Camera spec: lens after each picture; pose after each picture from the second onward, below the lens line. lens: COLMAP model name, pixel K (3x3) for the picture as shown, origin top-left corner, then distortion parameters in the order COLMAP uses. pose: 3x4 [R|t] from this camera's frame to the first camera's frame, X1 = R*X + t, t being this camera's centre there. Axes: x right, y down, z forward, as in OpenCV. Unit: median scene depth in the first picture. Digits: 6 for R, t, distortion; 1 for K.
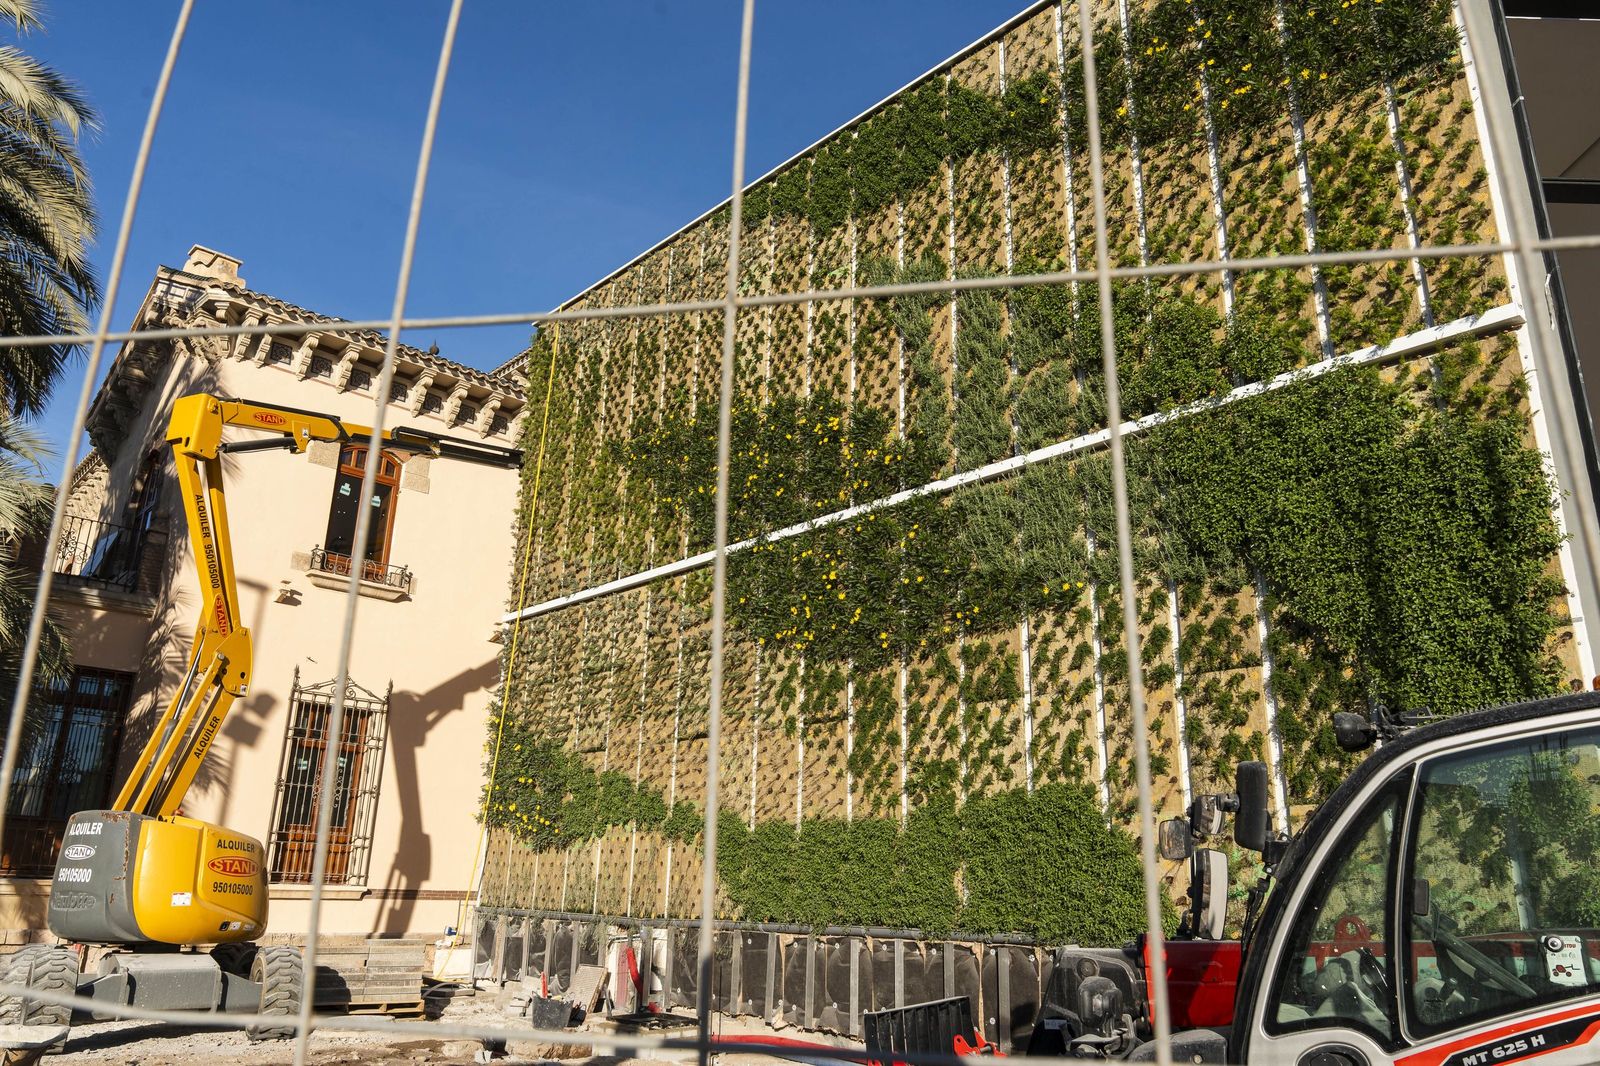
lens RADIAL K [[1117.2, 0, 799.9], [0, 1117.2, 529.1], [0, 0, 1]] dist [-0.006869, -0.004253]
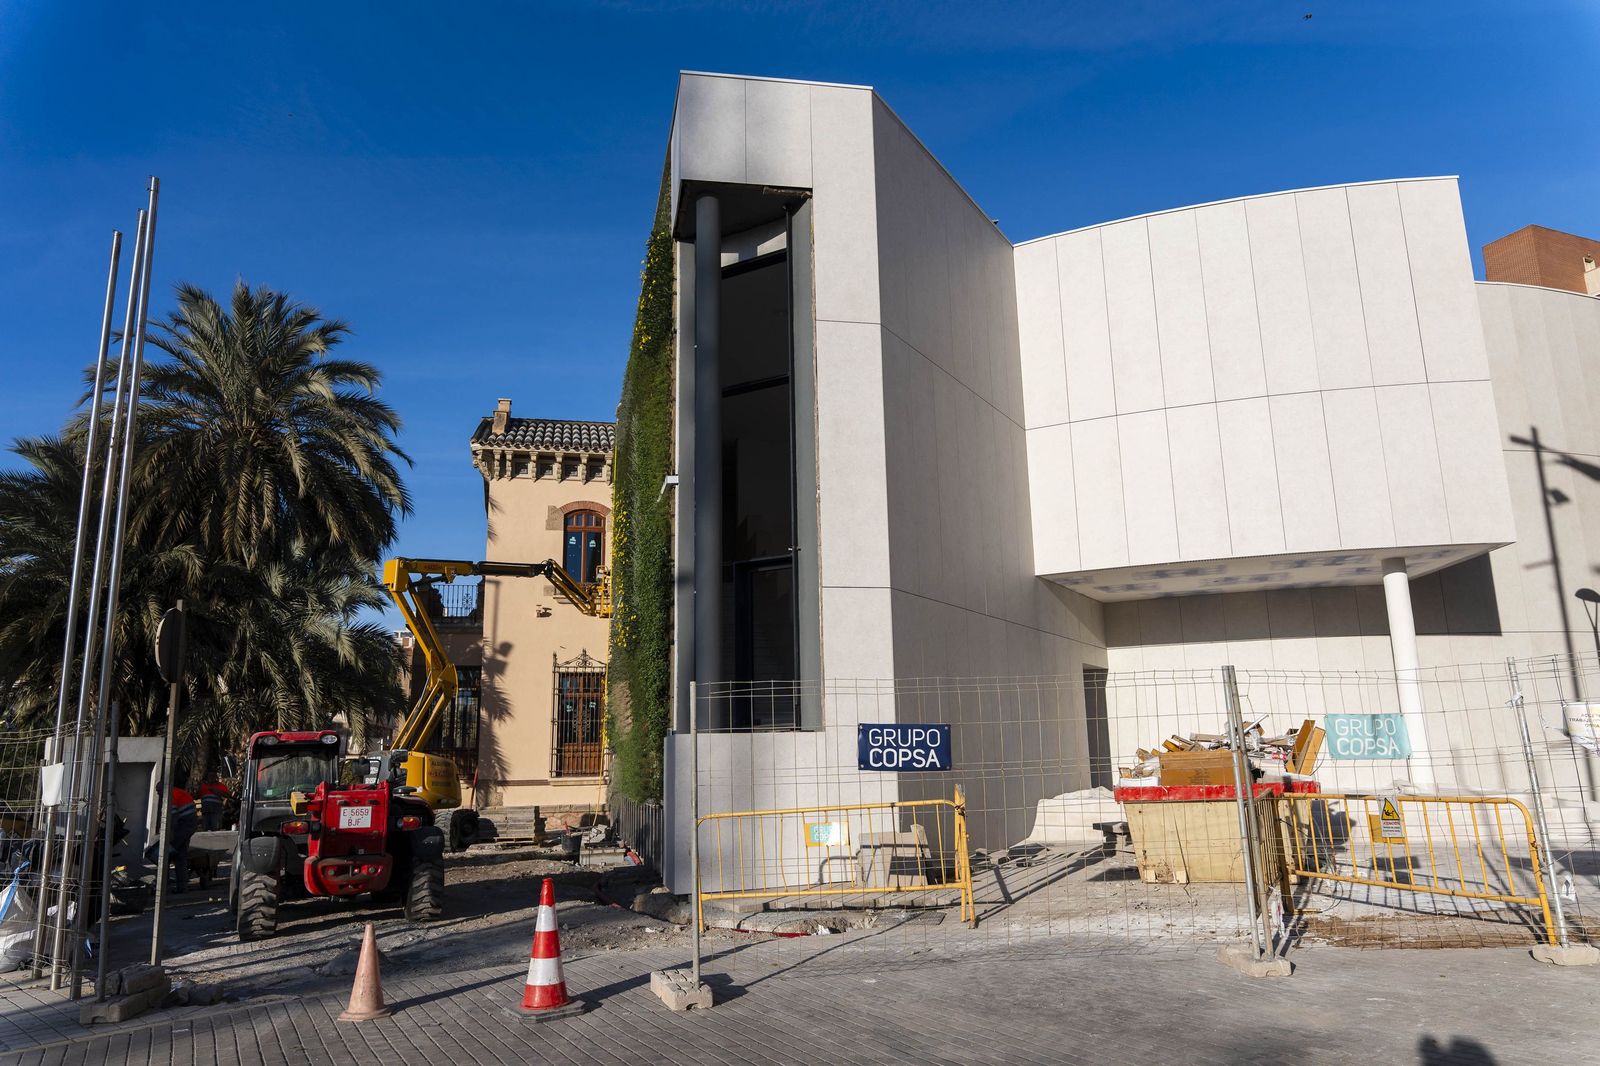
lens RADIAL K [[1088.4, 0, 808.6], [0, 1088.4, 532.6], [0, 0, 1]] dist [-0.003560, -0.001519]
pose [[0.853446, -0.143650, -0.500994, 0.732039], [0.194580, 0.979581, 0.050594, -0.064390], [0.483497, -0.140662, 0.863970, -0.220743]]
